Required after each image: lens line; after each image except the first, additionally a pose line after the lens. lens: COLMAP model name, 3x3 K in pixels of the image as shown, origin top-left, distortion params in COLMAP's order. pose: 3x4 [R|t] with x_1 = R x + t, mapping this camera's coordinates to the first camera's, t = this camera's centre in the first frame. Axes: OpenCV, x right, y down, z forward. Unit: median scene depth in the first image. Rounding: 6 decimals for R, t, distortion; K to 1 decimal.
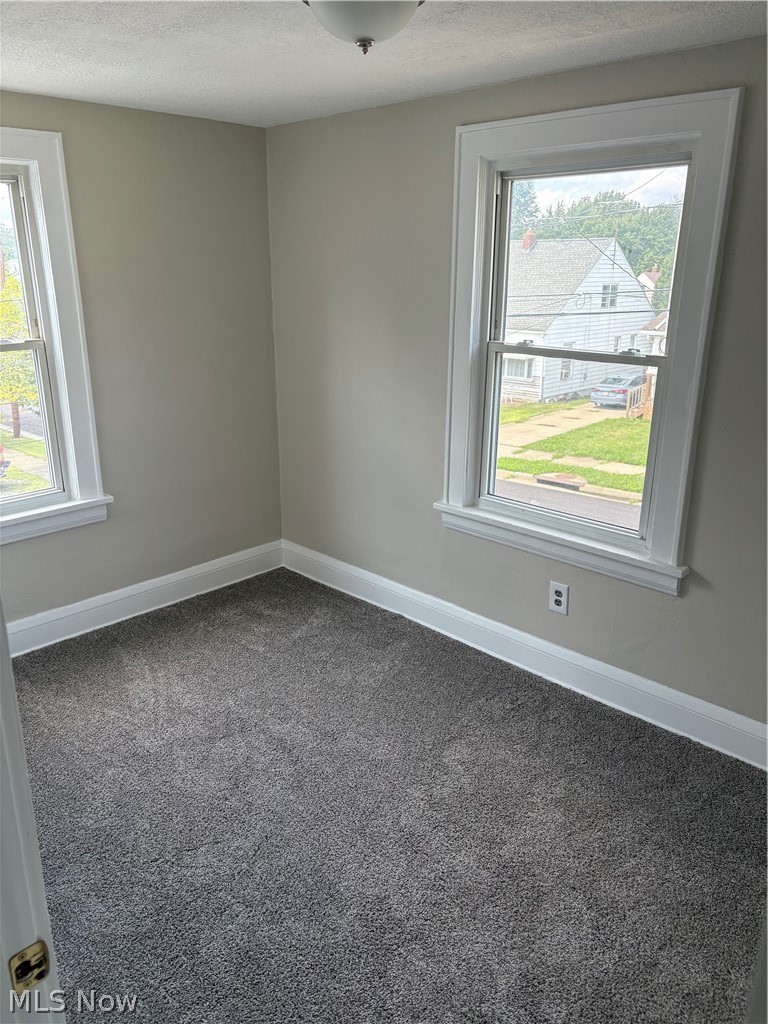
lens RADIAL K [[786.0, 0, 384.0], [0, 786.0, 512.0], [0, 0, 1]] dist [0.040268, -0.002097]
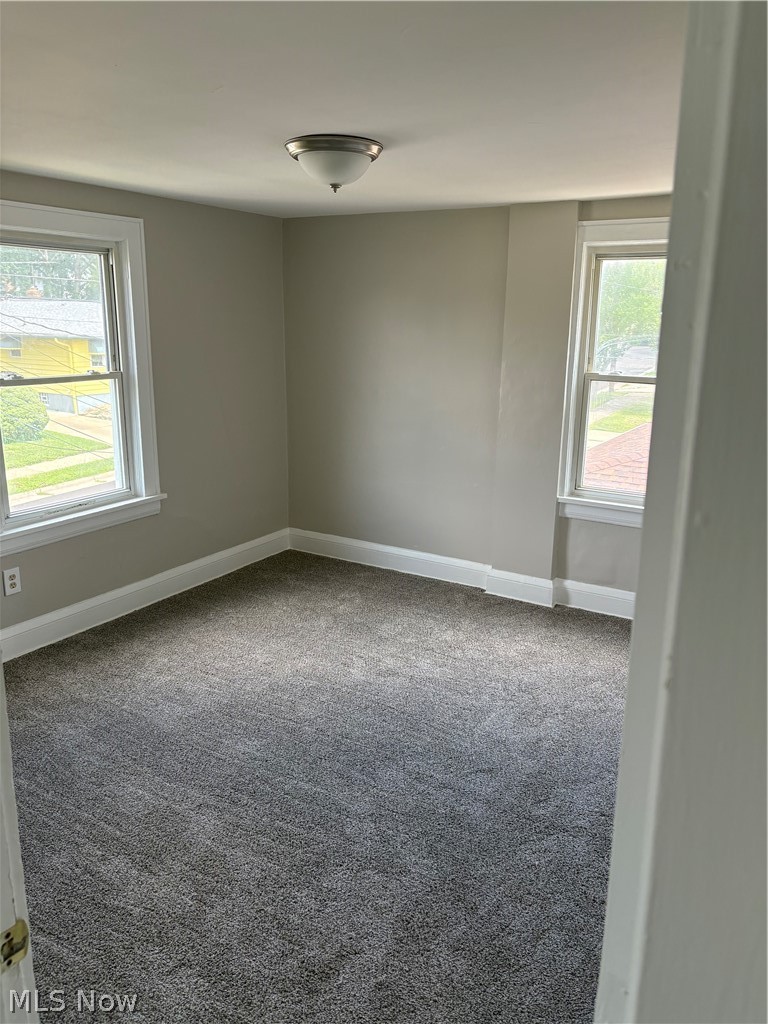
lens RADIAL K [[786.0, 0, 384.0], [0, 786.0, 512.0], [0, 0, 1]] dist [0.040268, -0.002097]
pose [[0.966668, -0.039301, 0.253000, -0.320744], [0.056817, 0.996439, -0.062300, 0.105348], [-0.249651, 0.074599, 0.965458, -0.302152]]
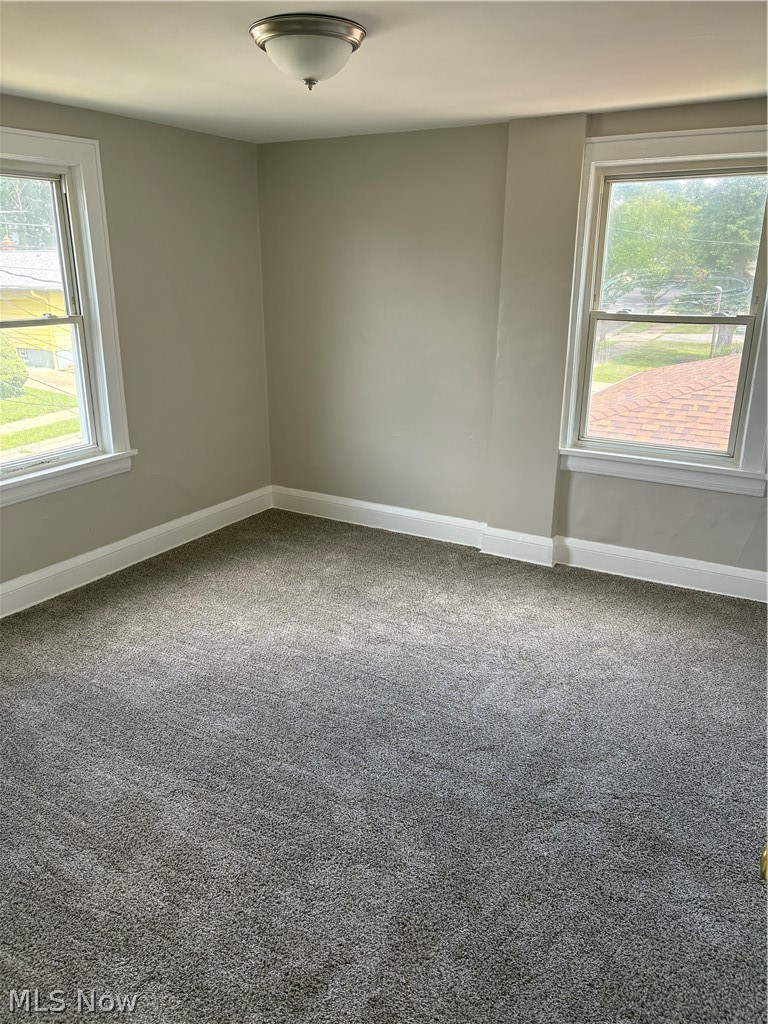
lens RADIAL K [[769.1, 0, 377.3], [0, 769.1, 515.3], [0, 0, 1]] dist [0.045310, -0.002663]
pose [[0.964247, -0.066007, 0.256654, -0.294345], [0.068055, 0.997681, 0.000907, 0.098212], [-0.256119, 0.016592, 0.966503, -0.198651]]
